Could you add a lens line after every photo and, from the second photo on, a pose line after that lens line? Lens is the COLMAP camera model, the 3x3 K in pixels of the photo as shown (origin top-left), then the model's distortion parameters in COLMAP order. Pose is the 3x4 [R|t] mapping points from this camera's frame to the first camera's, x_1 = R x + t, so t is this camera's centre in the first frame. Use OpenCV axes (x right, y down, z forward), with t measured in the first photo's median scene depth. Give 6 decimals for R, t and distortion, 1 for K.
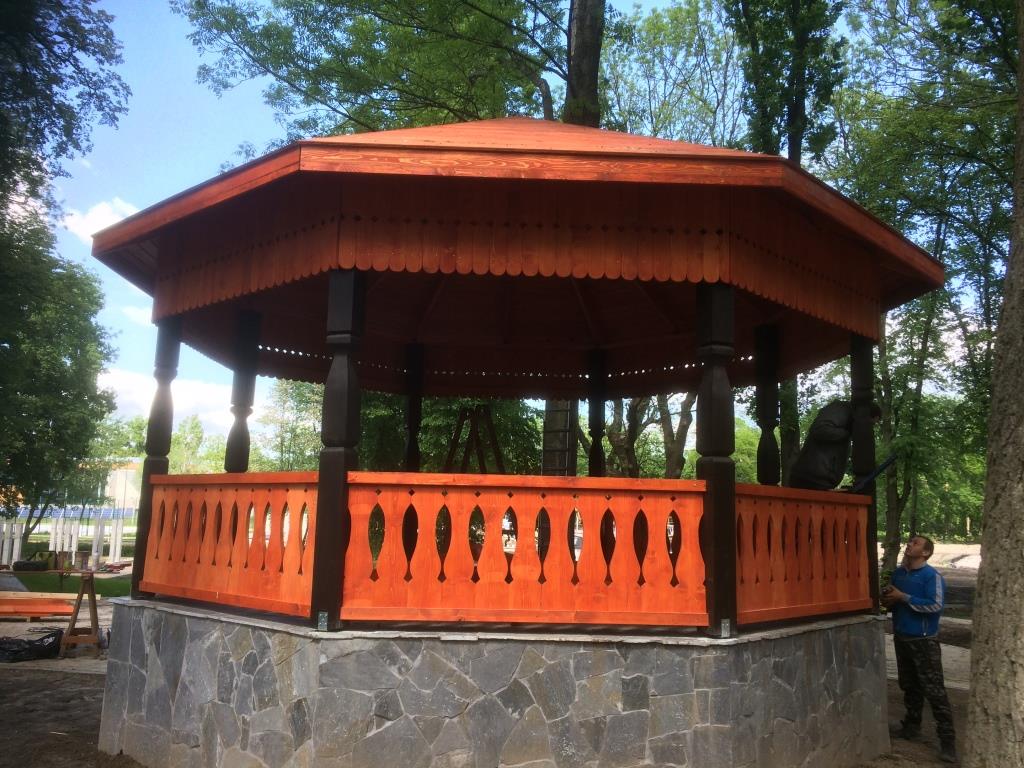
lens RADIAL K [[874.3, 0, 506.9], [0, 874.3, 384.7], [0, 0, 1]] dist [0.081167, -0.100429]
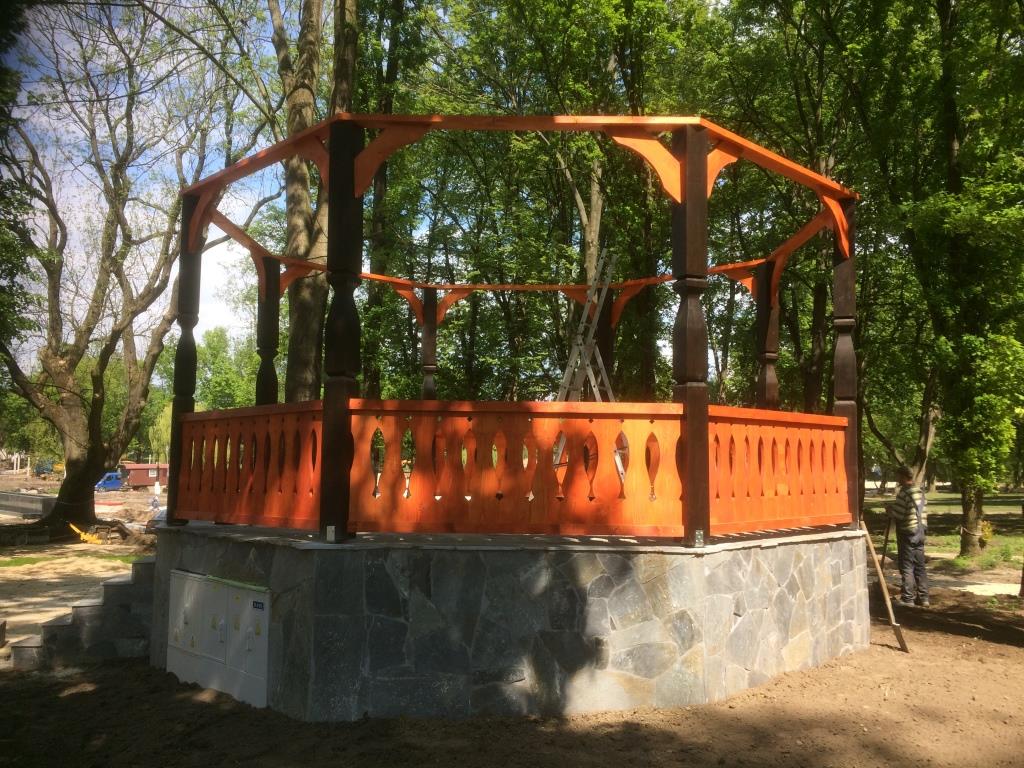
lens RADIAL K [[874.3, 0, 506.9], [0, 874.3, 384.7], [0, 0, 1]] dist [0.081167, -0.100429]
pose [[0.729468, 0.042794, 0.682675, -1.118417], [-0.096791, 0.994456, 0.041087, 0.053145], [-0.677132, -0.096049, 0.729566, 0.367604]]
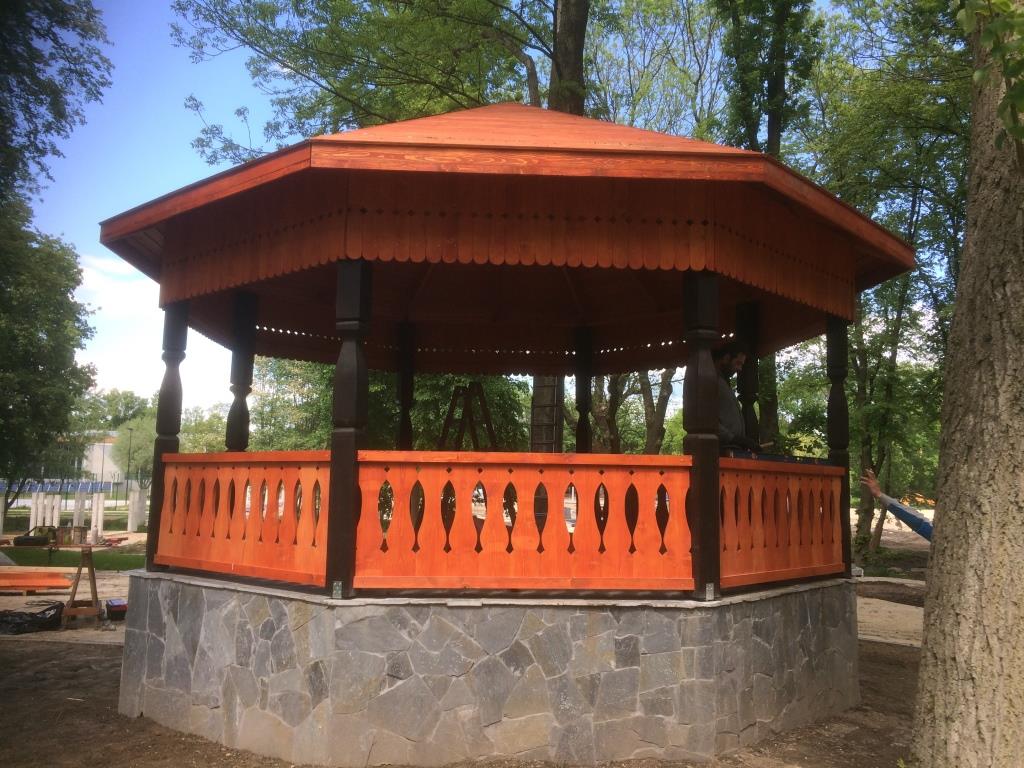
lens RADIAL K [[874.3, 0, 506.9], [0, 874.3, 384.7], [0, 0, 1]] dist [0.081167, -0.100429]
pose [[0.999719, -0.006357, 0.022835, -0.024281], [0.005596, 0.999431, 0.033250, -0.015447], [-0.023033, -0.033113, 0.999186, -0.066730]]
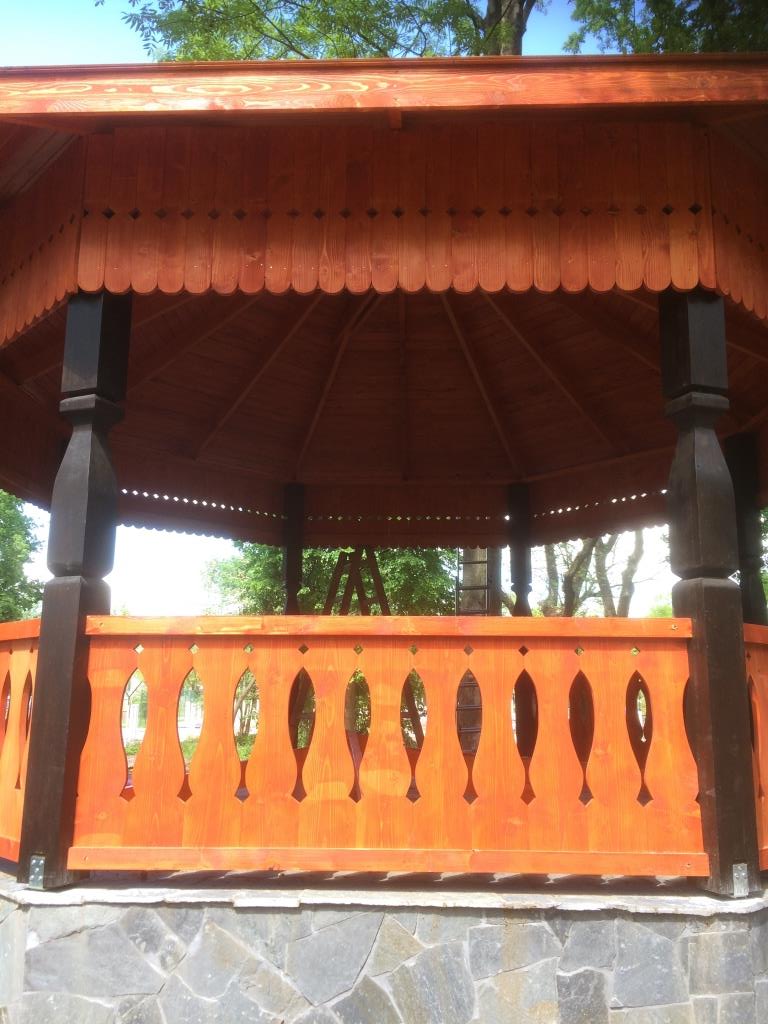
lens RADIAL K [[893.2, 0, 384.0], [0, 893.2, 512.0], [0, 0, 1]] dist [0.091341, -0.128910]
pose [[0.997930, -0.027671, -0.058055, 0.060515], [0.024243, 0.997968, -0.058932, 0.069408], [0.059567, 0.057402, 0.996572, 0.392097]]
